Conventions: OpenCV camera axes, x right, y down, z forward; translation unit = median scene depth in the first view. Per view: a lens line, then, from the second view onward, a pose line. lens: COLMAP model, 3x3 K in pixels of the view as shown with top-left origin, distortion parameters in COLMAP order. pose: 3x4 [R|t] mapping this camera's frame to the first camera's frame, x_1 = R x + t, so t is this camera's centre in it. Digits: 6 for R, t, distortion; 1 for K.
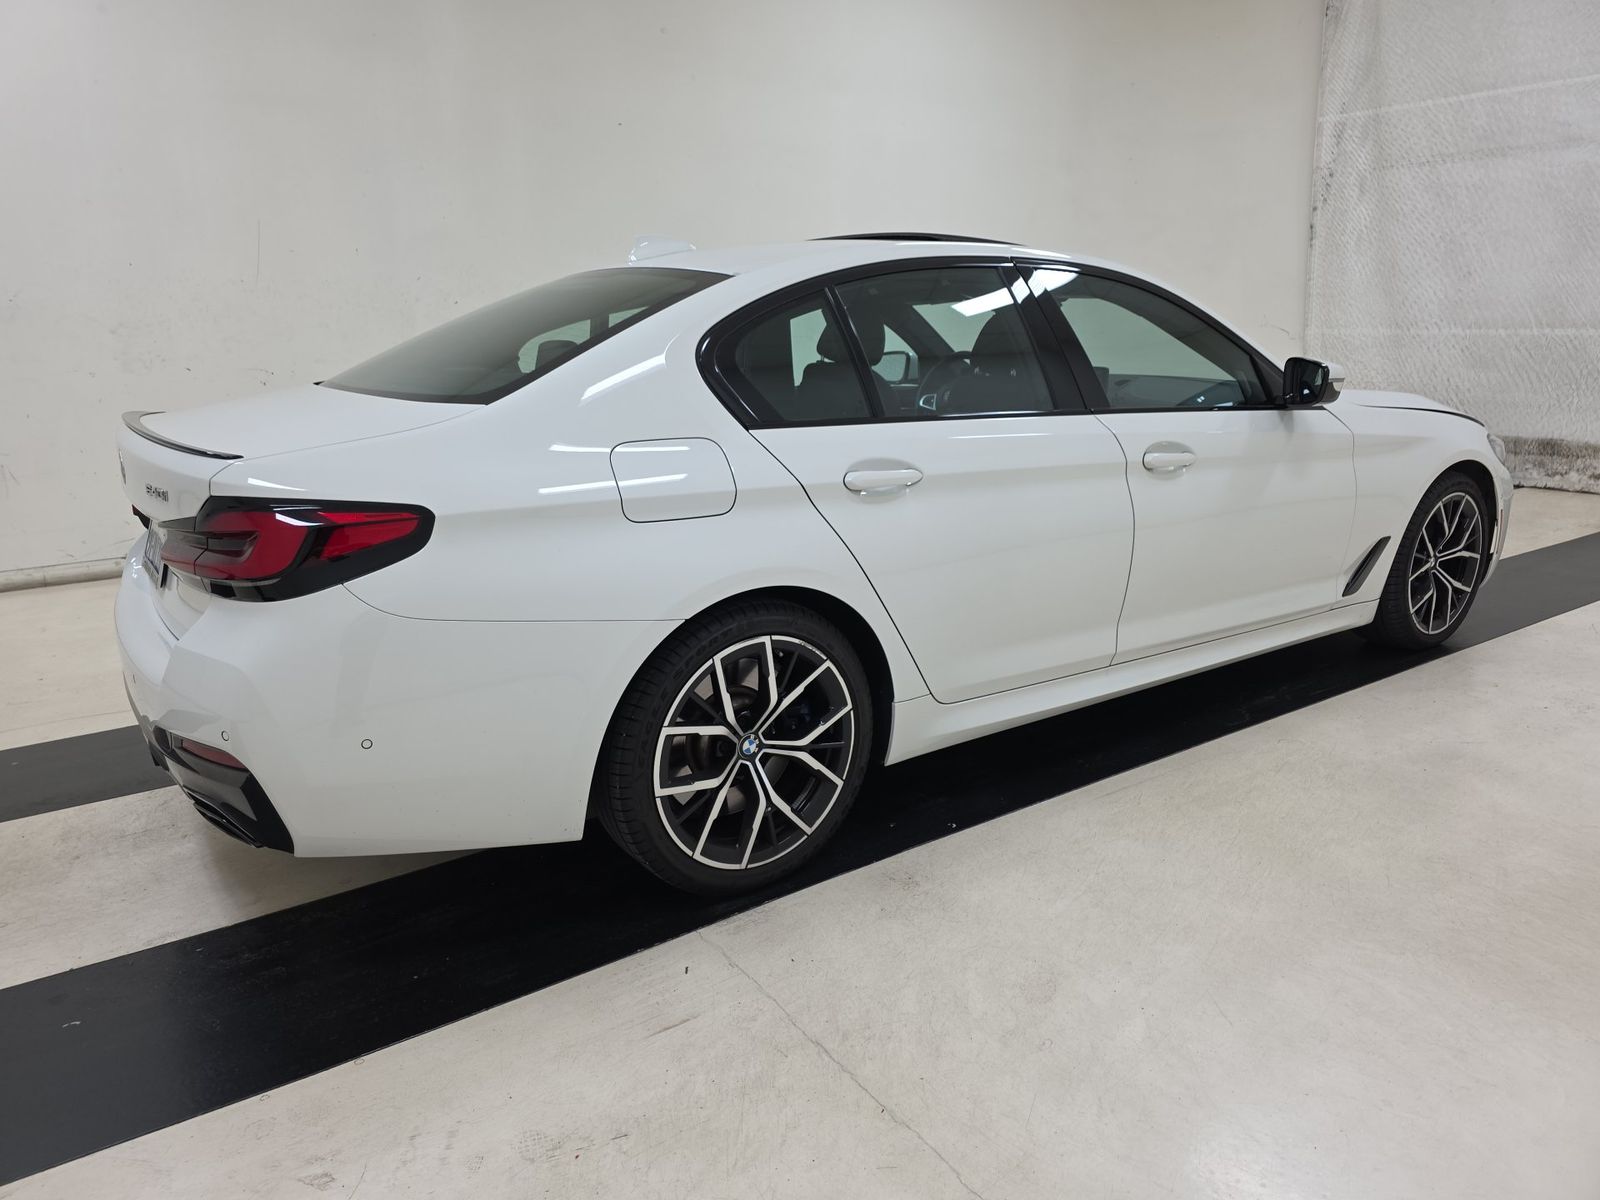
lens RADIAL K [[1073.2, 0, 793.1], [0, 1073.2, 597.0], [0, 0, 1]] dist [0.041813, -0.036226]
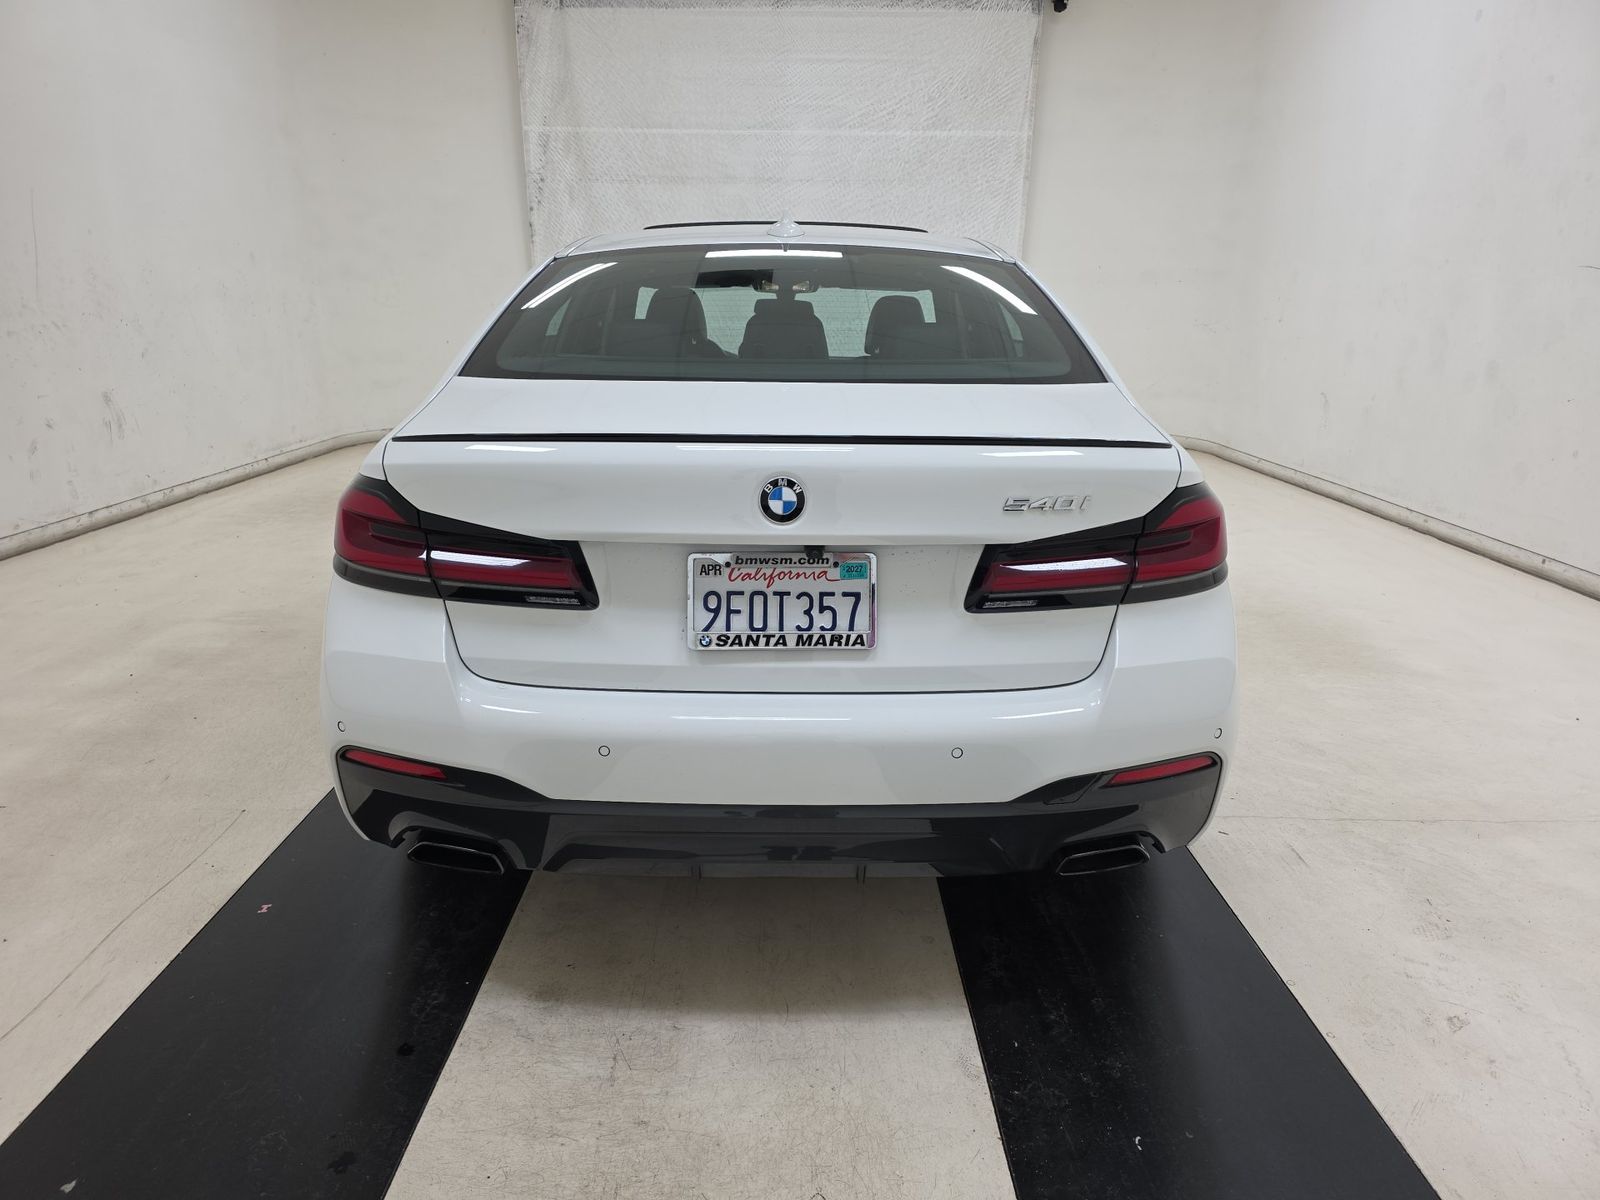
lens RADIAL K [[1073.2, 0, 792.0], [0, 1073.2, 603.9], [0, 0, 1]] dist [0.041813, -0.036226]
pose [[0.557847, -0.204691, 0.804306, -0.389333], [0.190771, 0.974785, 0.115762, -0.044066], [-0.807721, 0.088861, 0.582829, 0.192957]]
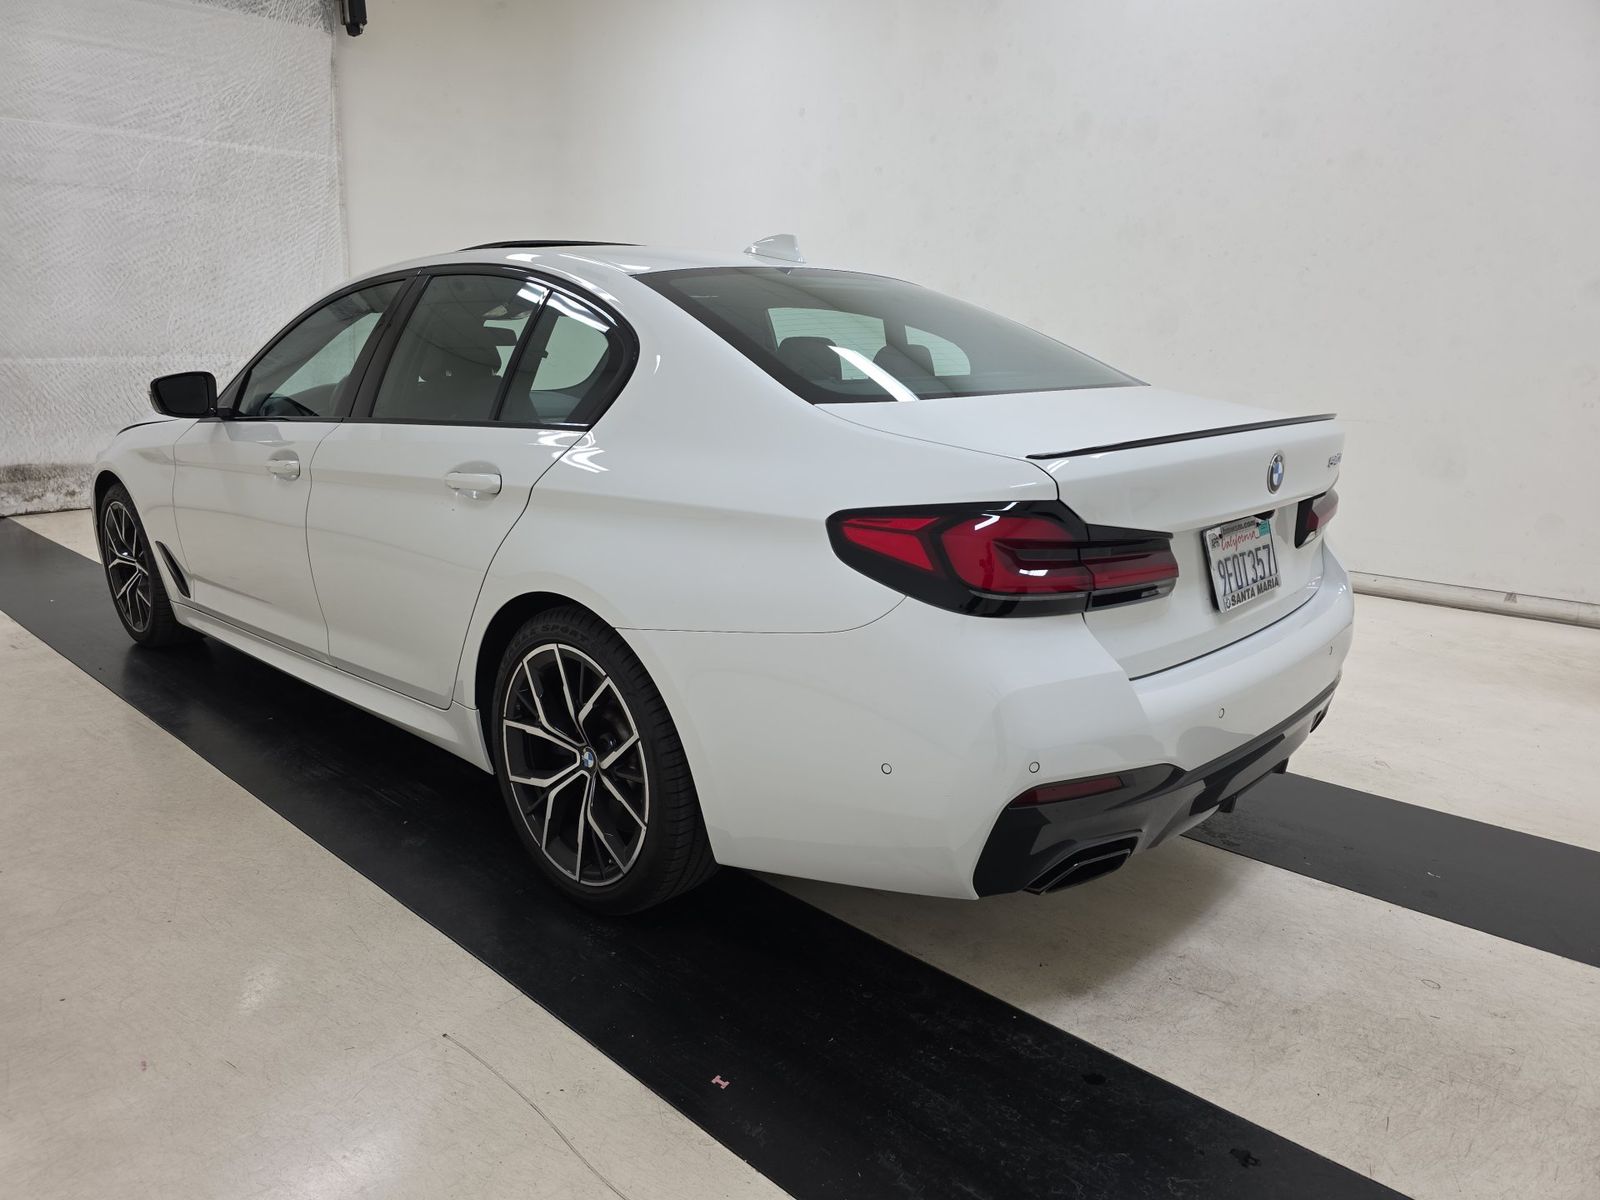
lens RADIAL K [[1073.2, 0, 772.0], [0, 1073.2, 610.6], [0, 0, 1]] dist [0.041813, -0.036226]
pose [[-0.196767, -0.221729, 0.955049, -0.456463], [0.249106, 0.930822, 0.267427, -0.115374], [-0.948277, 0.290529, -0.127921, 0.498110]]
